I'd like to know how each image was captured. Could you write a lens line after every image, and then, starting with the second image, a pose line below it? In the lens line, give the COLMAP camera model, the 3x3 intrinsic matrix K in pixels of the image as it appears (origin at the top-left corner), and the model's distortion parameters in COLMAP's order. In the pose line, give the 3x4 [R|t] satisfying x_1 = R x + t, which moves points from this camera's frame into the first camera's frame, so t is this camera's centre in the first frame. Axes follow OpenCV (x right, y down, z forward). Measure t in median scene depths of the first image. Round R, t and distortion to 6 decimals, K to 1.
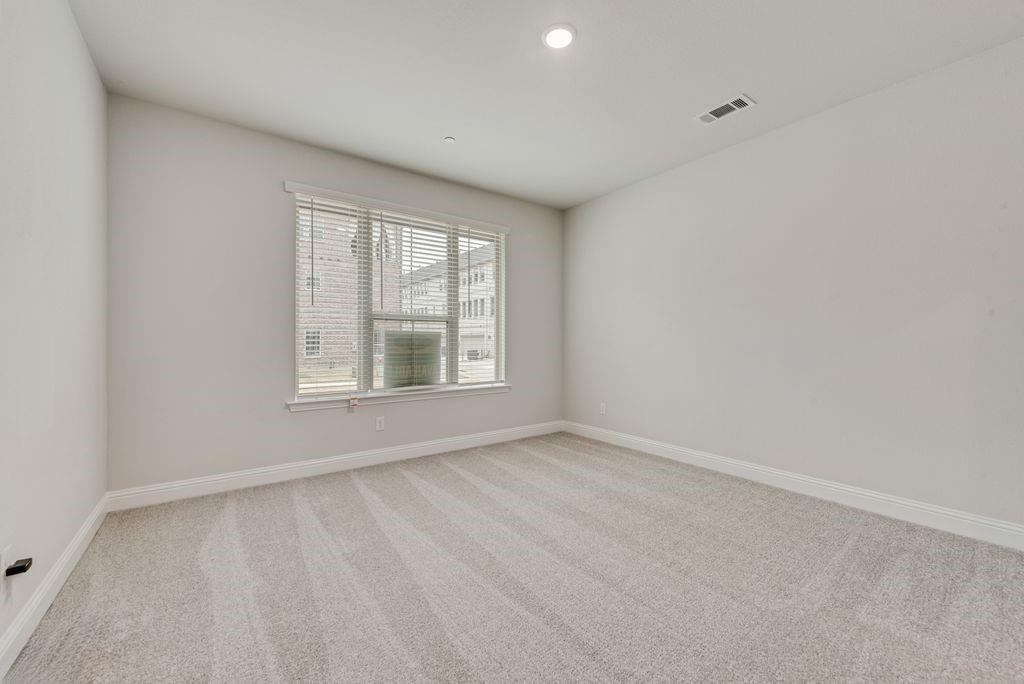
lens RADIAL K [[404.2, 0, 513.3], [0, 404.2, 340.3], [0, 0, 1]] dist [0.015857, -0.004324]
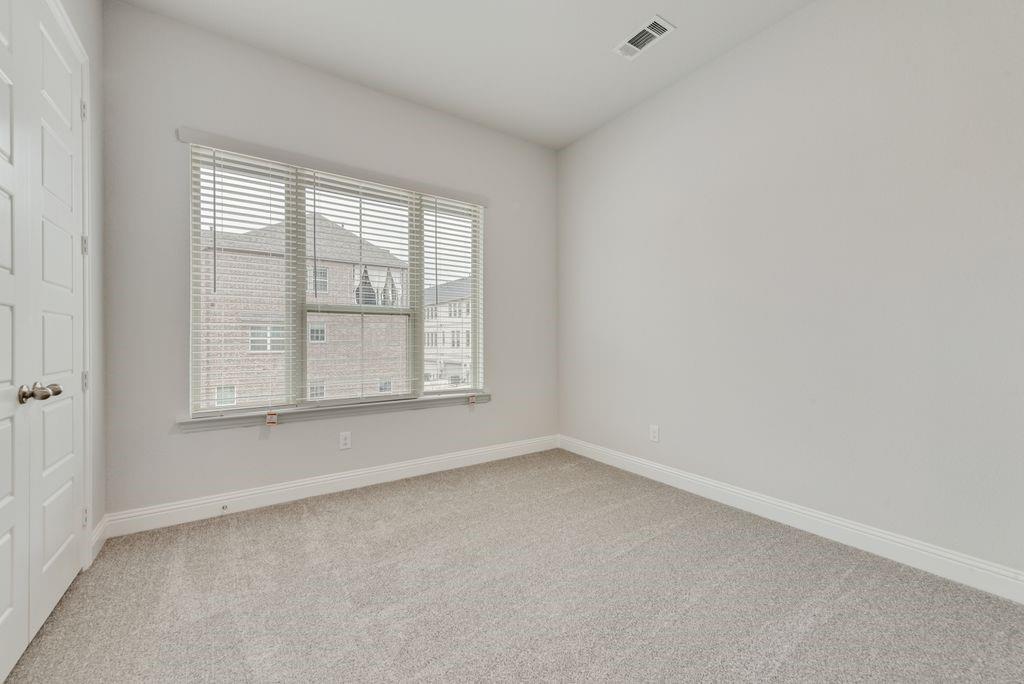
lens RADIAL K [[520.9, 0, 510.9], [0, 520.9, 339.0], [0, 0, 1]] dist [0.004858, 0.000486]
pose [[0.995499, -0.001681, 0.094753, -0.082008], [0.001458, 0.999996, 0.002425, -0.000162], [-0.094757, -0.002276, 0.995498, -0.058925]]
